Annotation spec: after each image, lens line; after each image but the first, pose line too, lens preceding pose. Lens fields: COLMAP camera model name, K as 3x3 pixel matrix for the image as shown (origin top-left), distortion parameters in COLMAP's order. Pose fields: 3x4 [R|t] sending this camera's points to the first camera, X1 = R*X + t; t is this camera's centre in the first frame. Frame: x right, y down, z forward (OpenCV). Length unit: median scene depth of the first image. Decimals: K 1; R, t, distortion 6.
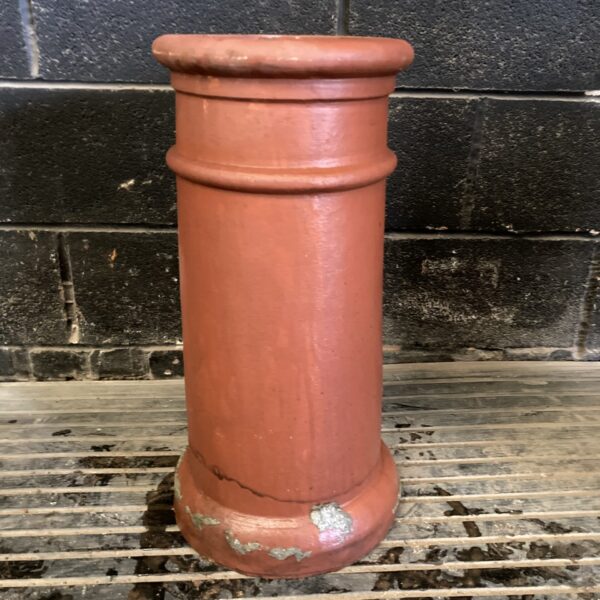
lens RADIAL K [[660.4, 0, 311.2], [0, 660.4, 295.6], [0, 0, 1]] dist [0.001811, 0.000000]
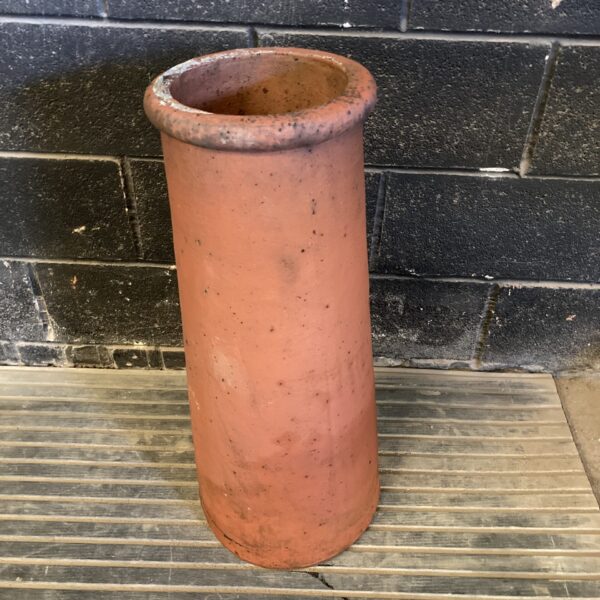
lens RADIAL K [[660.4, 0, 304.0], [0, 660.4, 300.4], [0, 0, 1]] dist [0.001811, 0.000000]
pose [[0.997174, 0.045570, -0.059721, 0.187558], [-0.028811, 0.966197, 0.256190, -0.348257], [0.069377, -0.253746, 0.964780, -0.128740]]
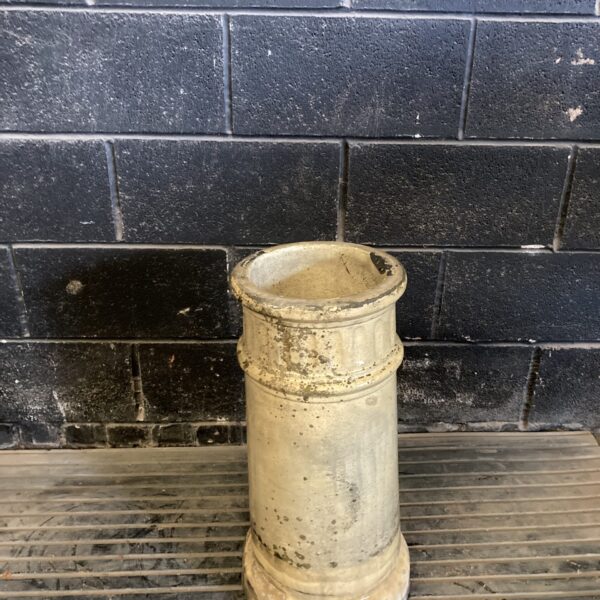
lens RADIAL K [[660.4, 0, 308.4], [0, 660.4, 294.4], [0, 0, 1]] dist [0.001811, 0.000000]
pose [[0.999974, -0.001385, -0.007009, -0.012911], [0.001527, 0.999793, 0.020285, -0.223474], [0.006979, -0.020295, 0.999770, -0.343254]]
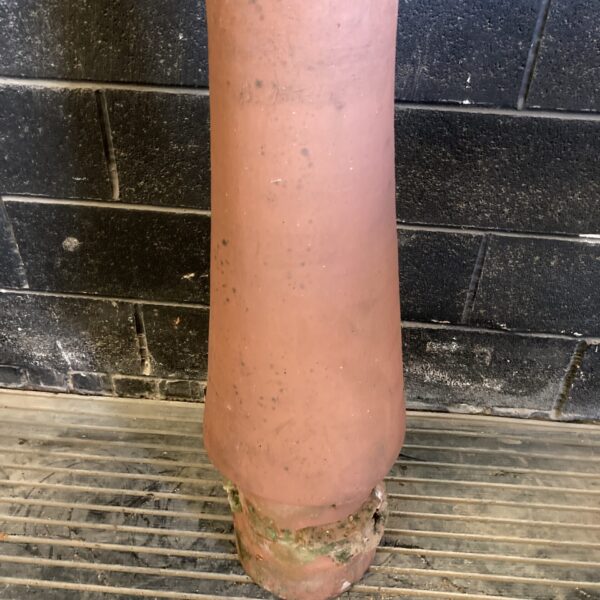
lens RADIAL K [[660.4, 0, 300.2], [0, 660.4, 297.9], [0, 0, 1]] dist [0.001811, 0.000000]
pose [[0.992061, 0.079789, -0.097207, 0.051286], [-0.054273, 0.968905, 0.241407, -0.426254], [0.113446, -0.234214, 0.965543, -0.175243]]
